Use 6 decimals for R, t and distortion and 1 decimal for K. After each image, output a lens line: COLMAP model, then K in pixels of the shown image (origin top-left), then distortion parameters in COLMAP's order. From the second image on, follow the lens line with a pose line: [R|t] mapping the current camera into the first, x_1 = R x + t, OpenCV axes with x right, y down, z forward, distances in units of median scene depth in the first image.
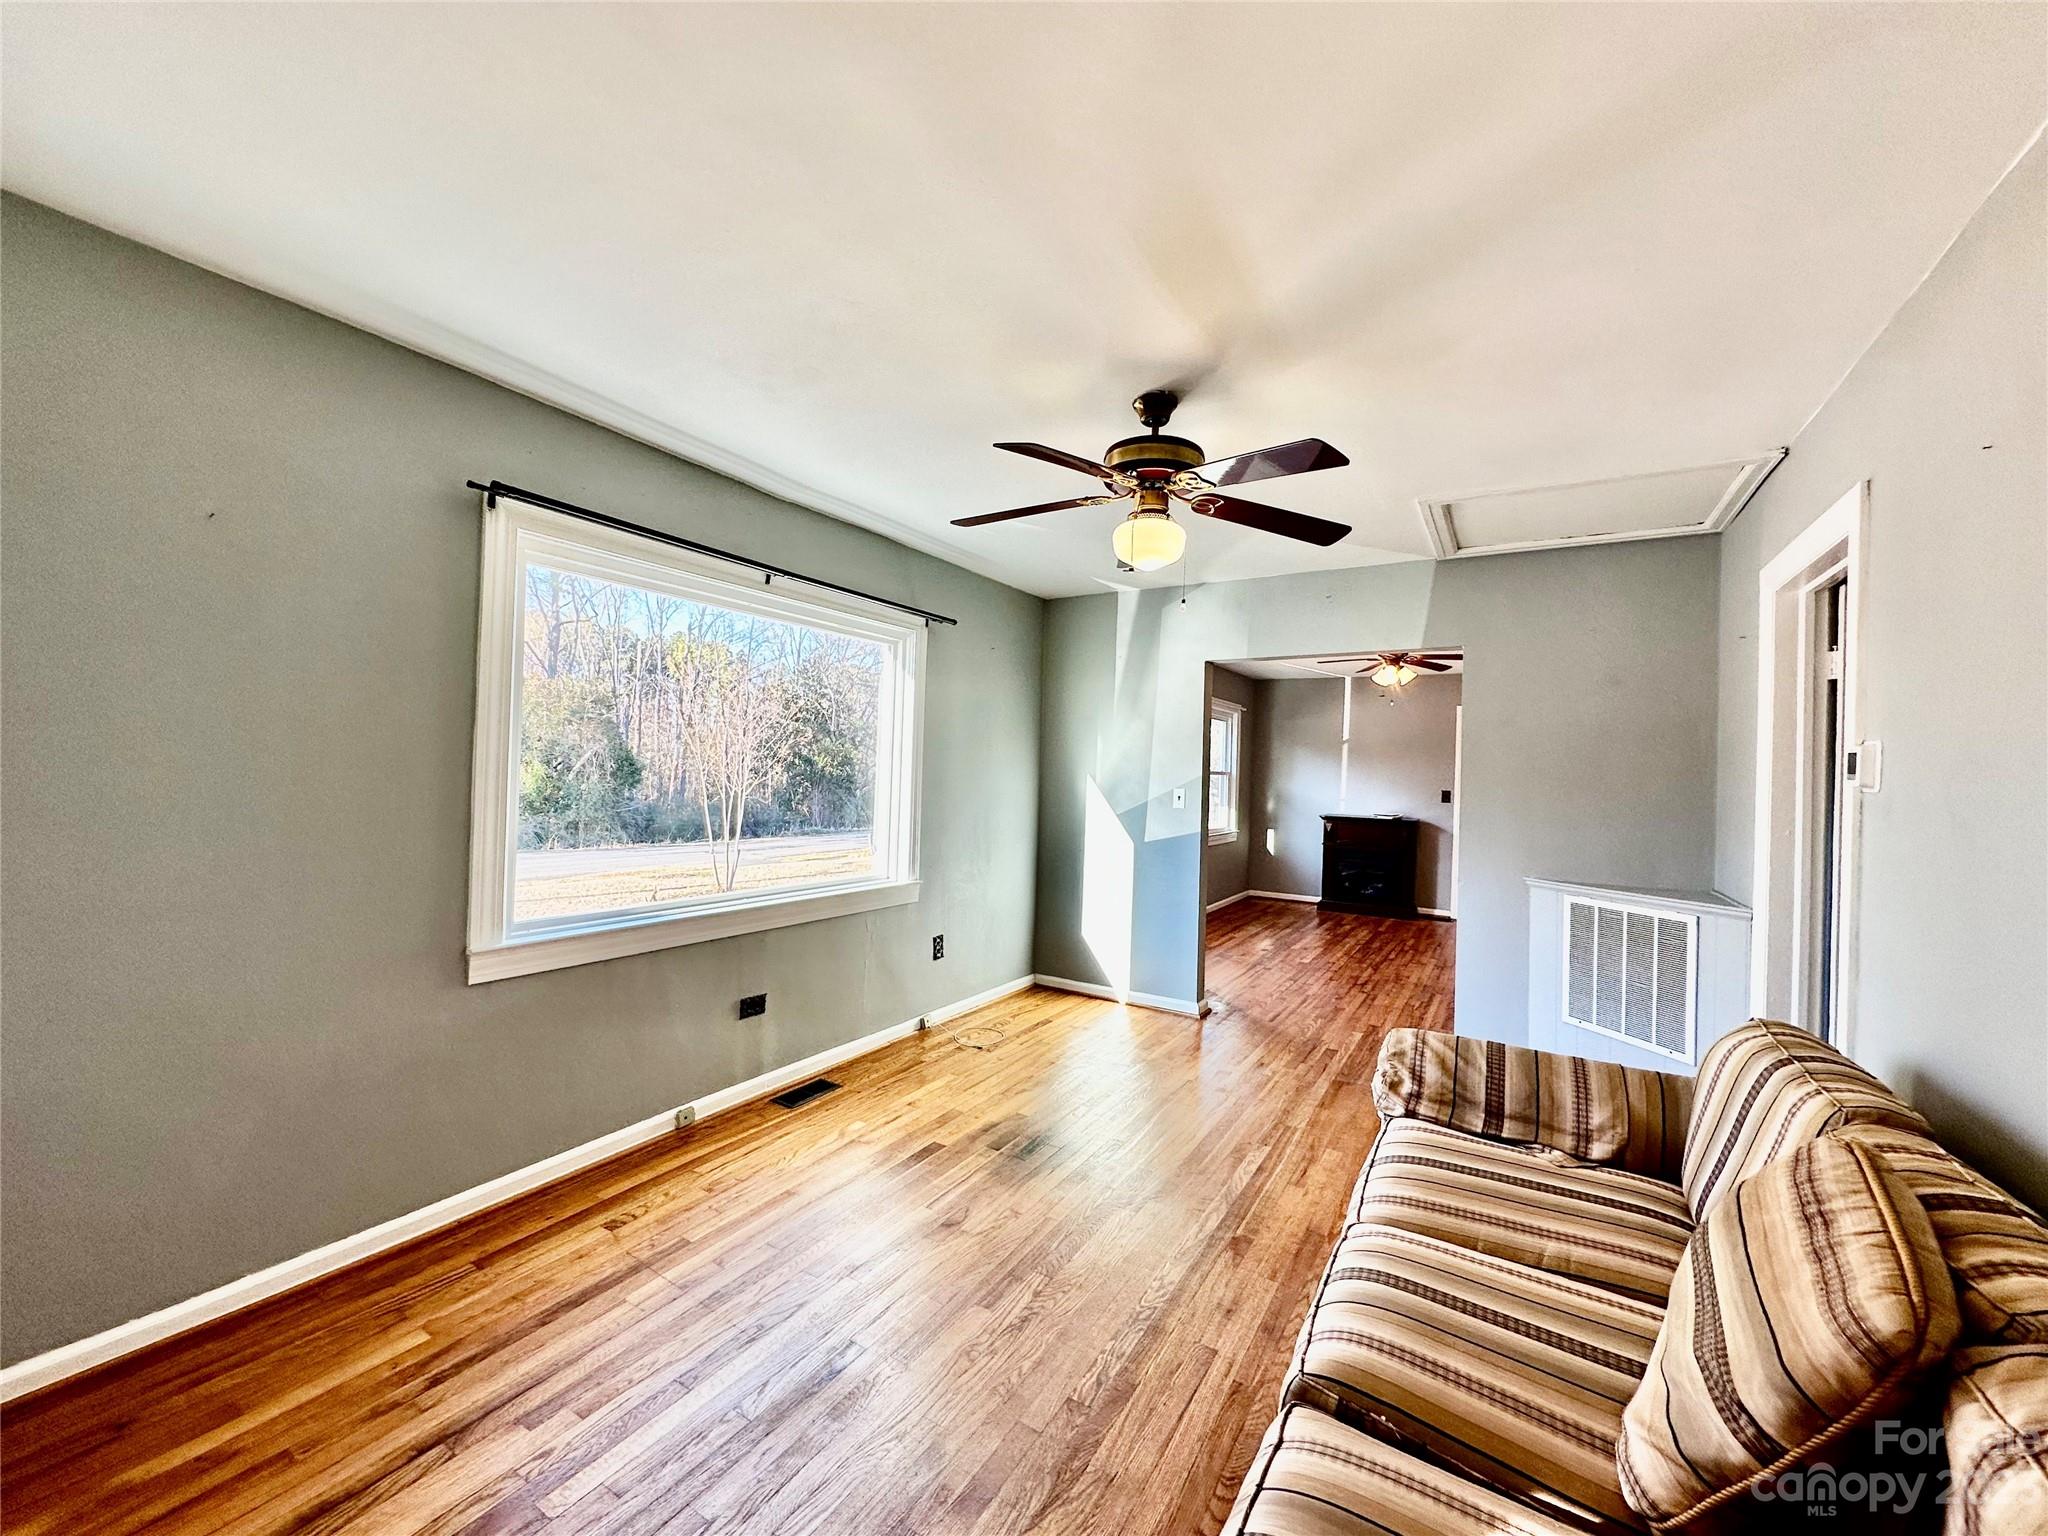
lens RADIAL K [[809.9, 0, 1018.3], [0, 809.9, 765.0], [0, 0, 1]] dist [0.000092, -0.000065]
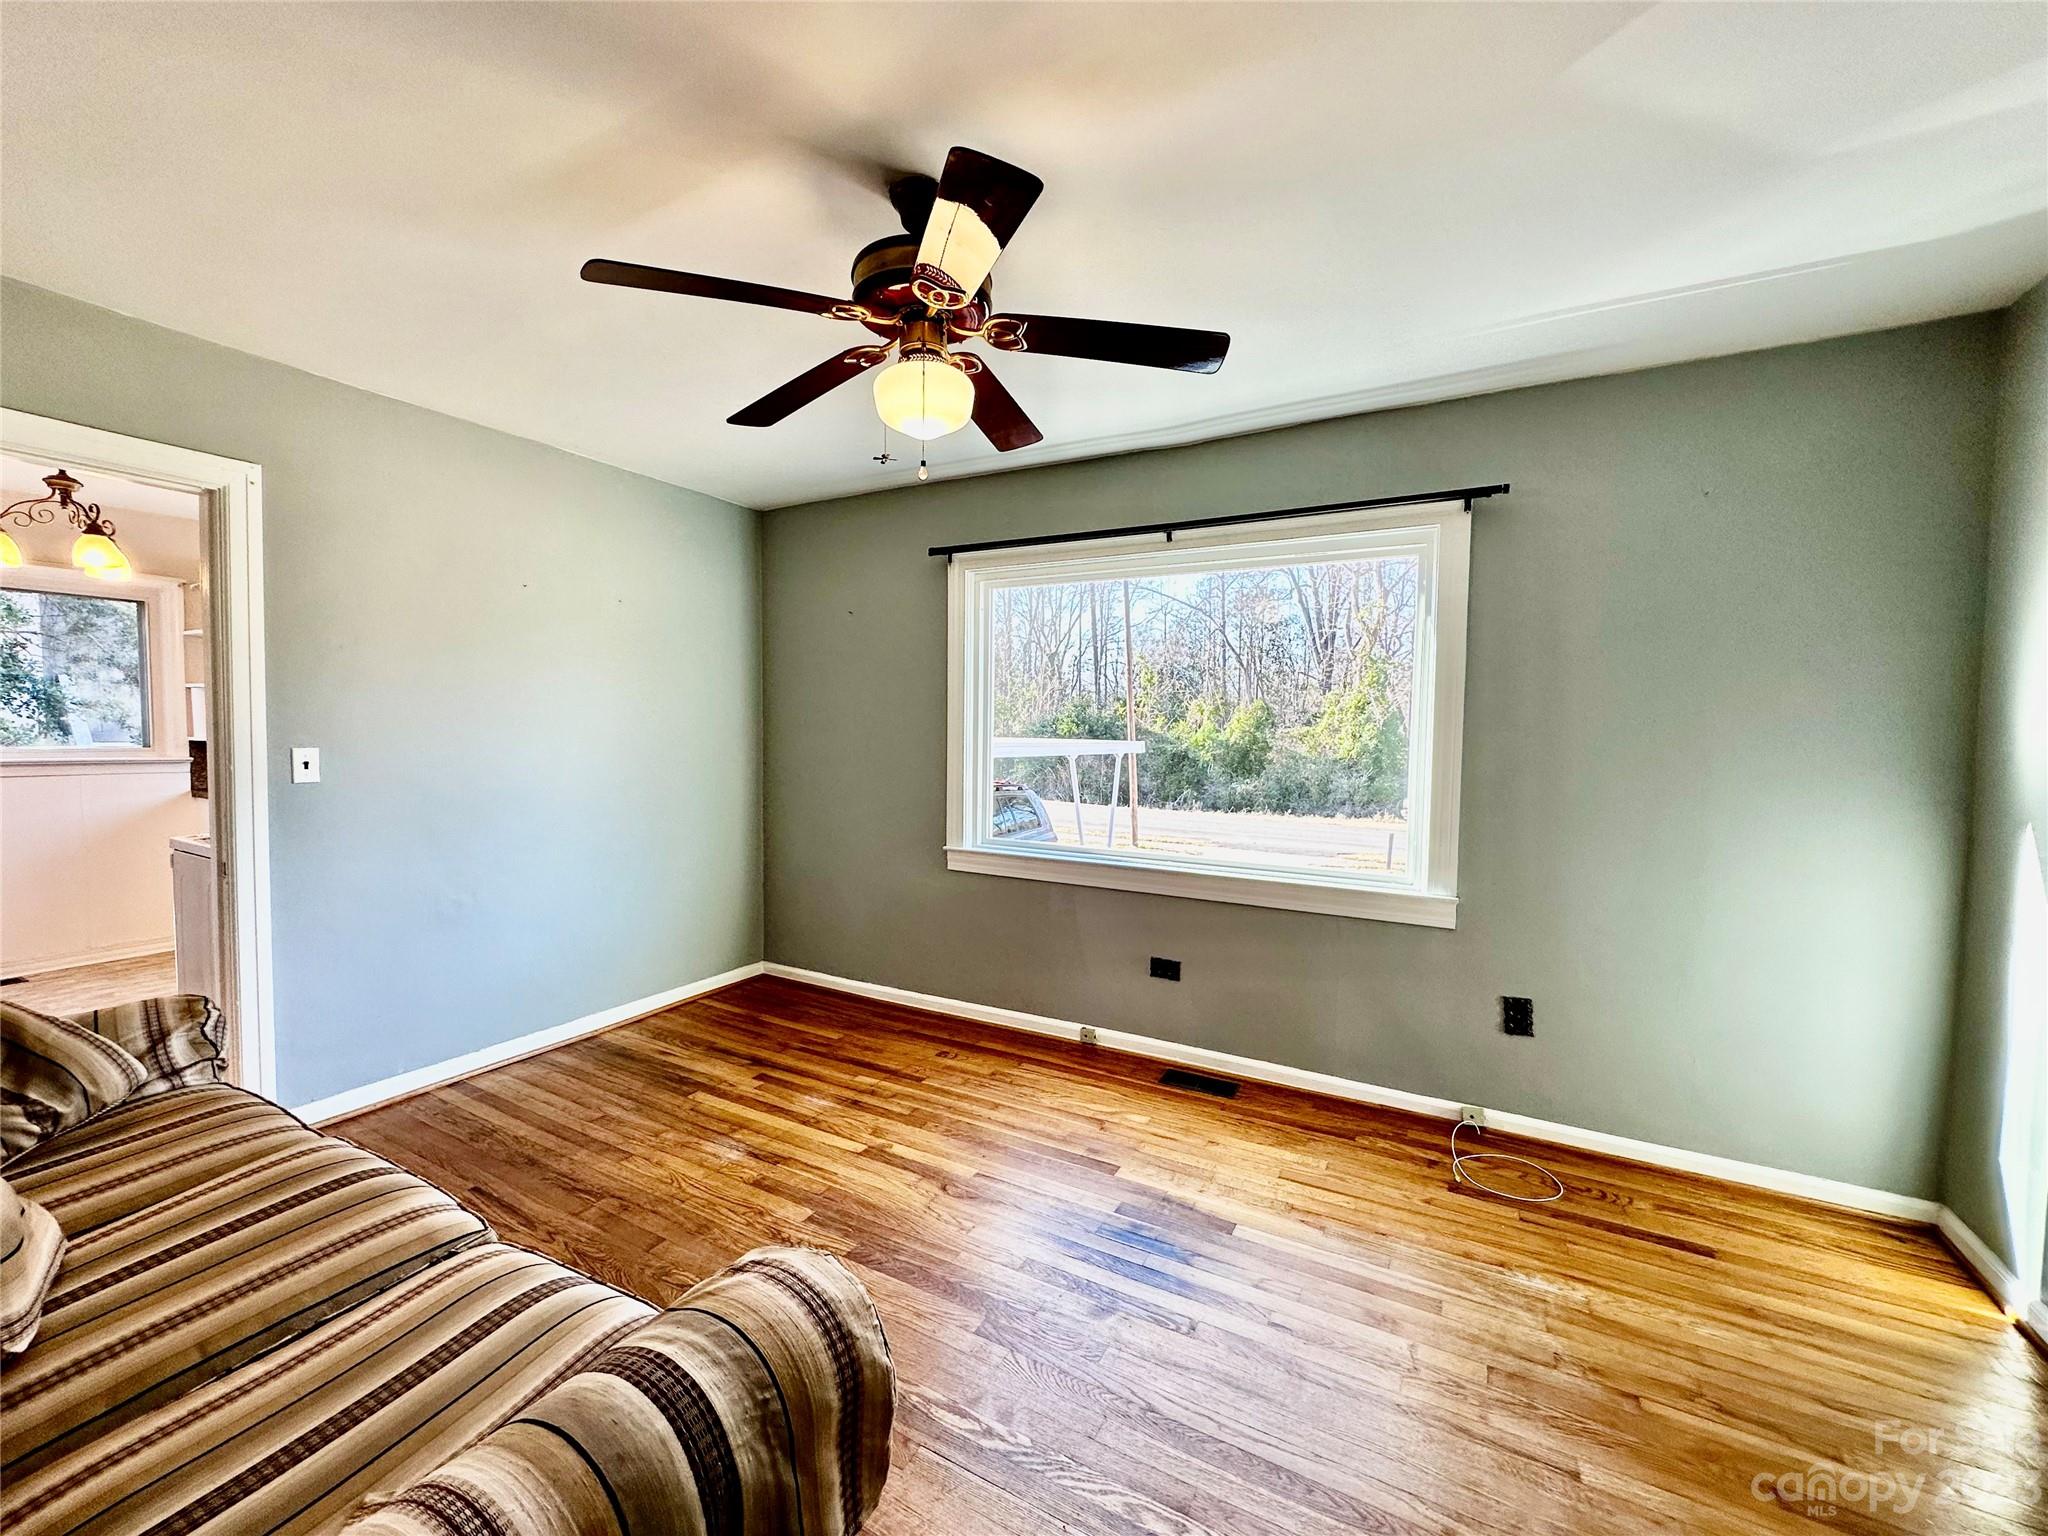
lens RADIAL K [[809.9, 0, 1013.5], [0, 809.9, 760.6], [0, 0, 1]] dist [0.000092, -0.000065]
pose [[0.047743, 0.012240, -0.998785, 0.614387], [-0.002343, 0.999924, 0.012142, 0.026818], [0.998857, 0.001761, 0.047768, 0.713687]]
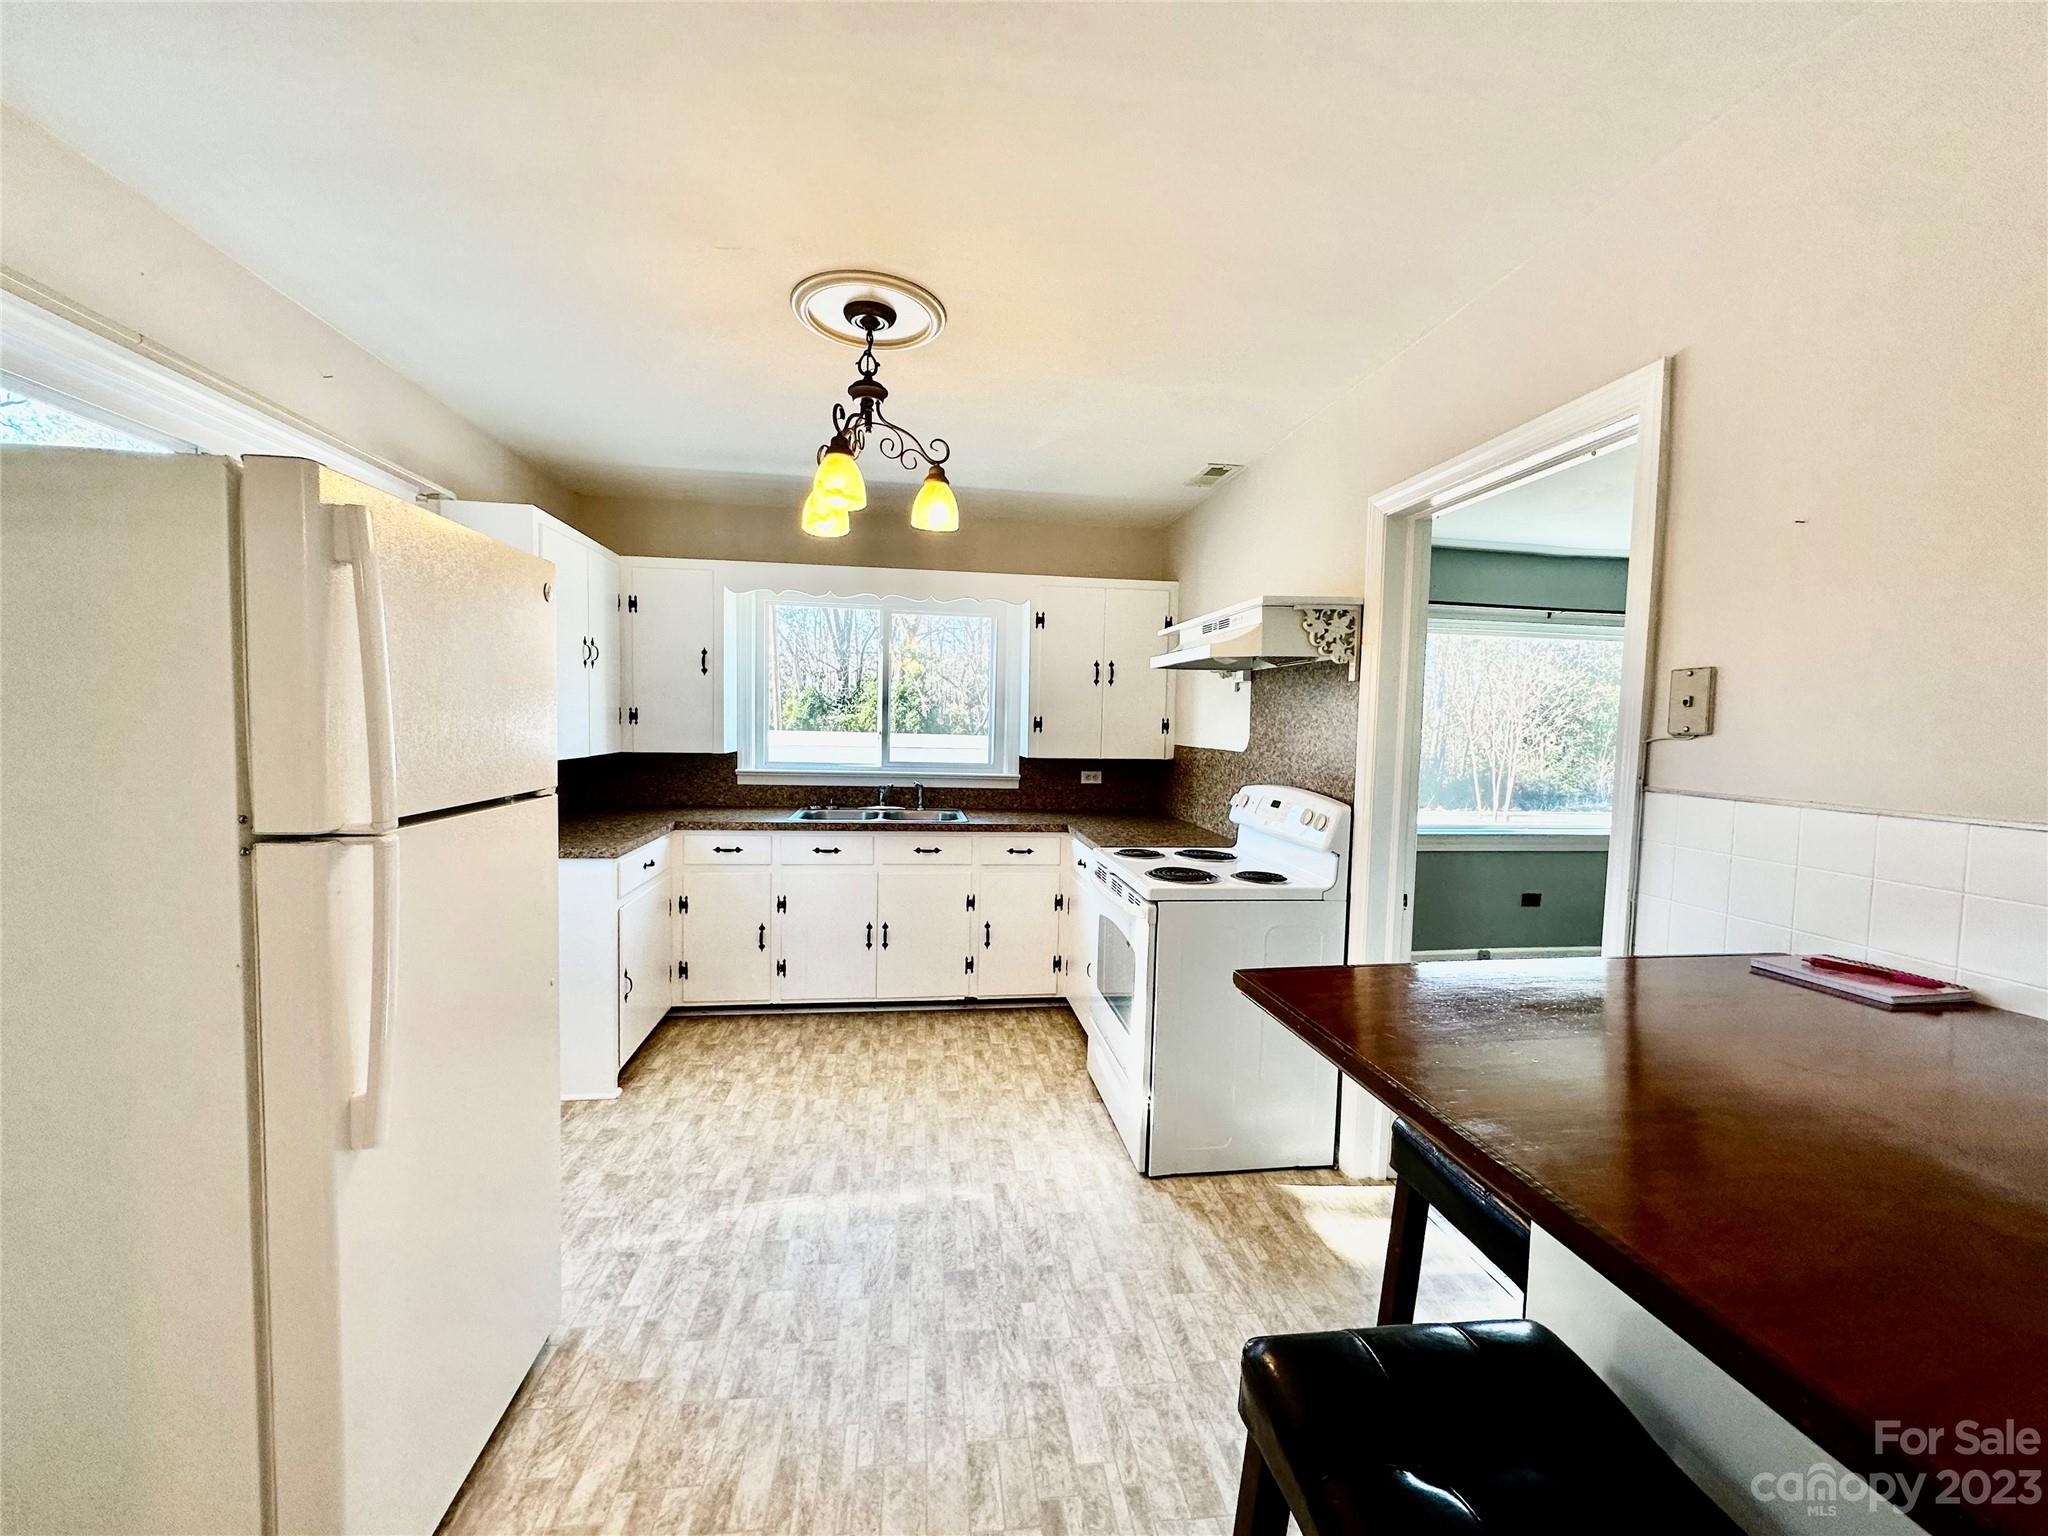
lens RADIAL K [[809.9, 0, 1018.2], [0, 809.9, 769.4], [0, 0, 1]] dist [0.000092, -0.000065]
pose [[0.644510, 0.030622, -0.763983, 0.189485], [0.003776, 0.999058, 0.043230, -0.013995], [0.764587, -0.030747, 0.643787, -0.654545]]
